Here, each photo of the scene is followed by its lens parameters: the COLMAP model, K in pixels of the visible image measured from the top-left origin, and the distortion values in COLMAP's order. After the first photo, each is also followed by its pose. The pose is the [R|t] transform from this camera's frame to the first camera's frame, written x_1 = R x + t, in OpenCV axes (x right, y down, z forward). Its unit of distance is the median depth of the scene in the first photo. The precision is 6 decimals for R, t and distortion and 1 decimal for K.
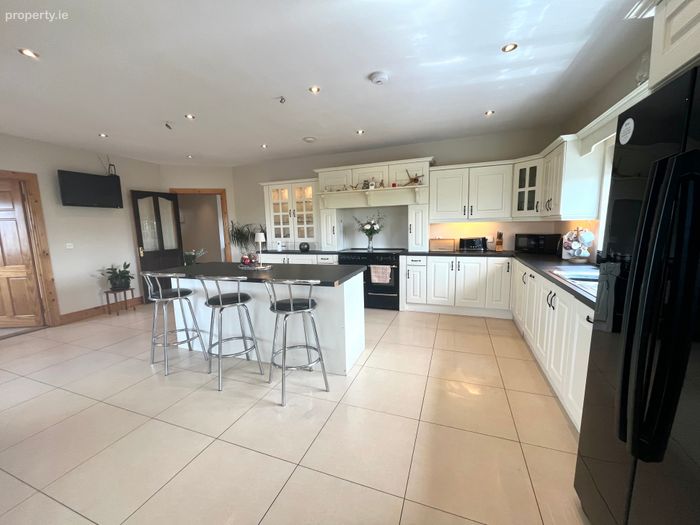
lens RADIAL K [[285.2, 0, 348.7], [0, 285.2, 263.3], [0, 0, 1]] dist [0.000807, -0.000216]
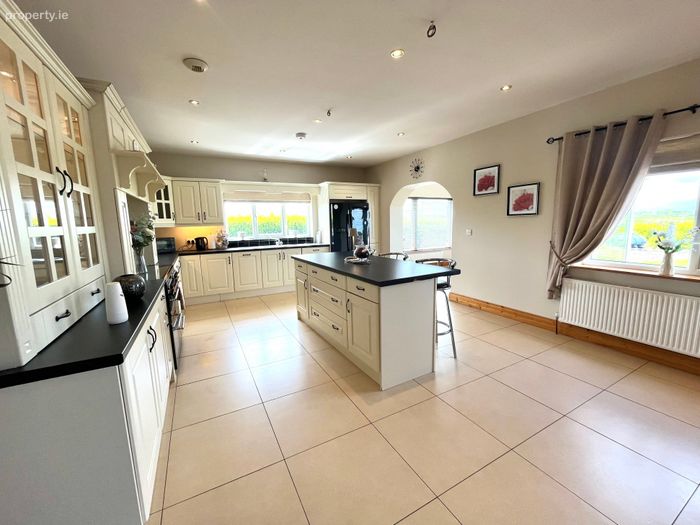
lens RADIAL K [[285.2, 0, 347.6], [0, 285.2, 262.8], [0, 0, 1]] dist [0.000807, -0.000216]
pose [[-0.756683, -0.052738, 0.651652, -0.666677], [0.128079, 0.965469, 0.226858, -0.149629], [-0.641114, 0.255123, -0.723799, 1.200787]]
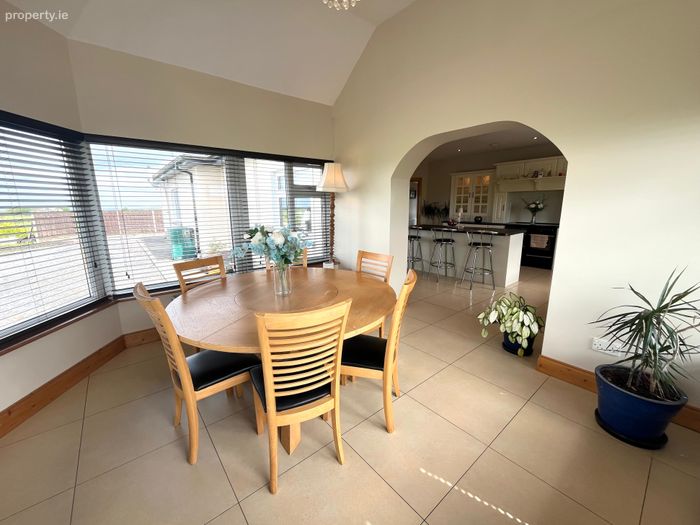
lens RADIAL K [[285.2, 0, 350.5], [0, 285.2, 262.0], [0, 0, 1]] dist [0.000807, -0.000216]
pose [[0.874345, 0.116229, -0.471181, -0.020269], [-0.084218, 0.992505, 0.088548, 0.088550], [0.477941, -0.037739, 0.877581, -0.604633]]
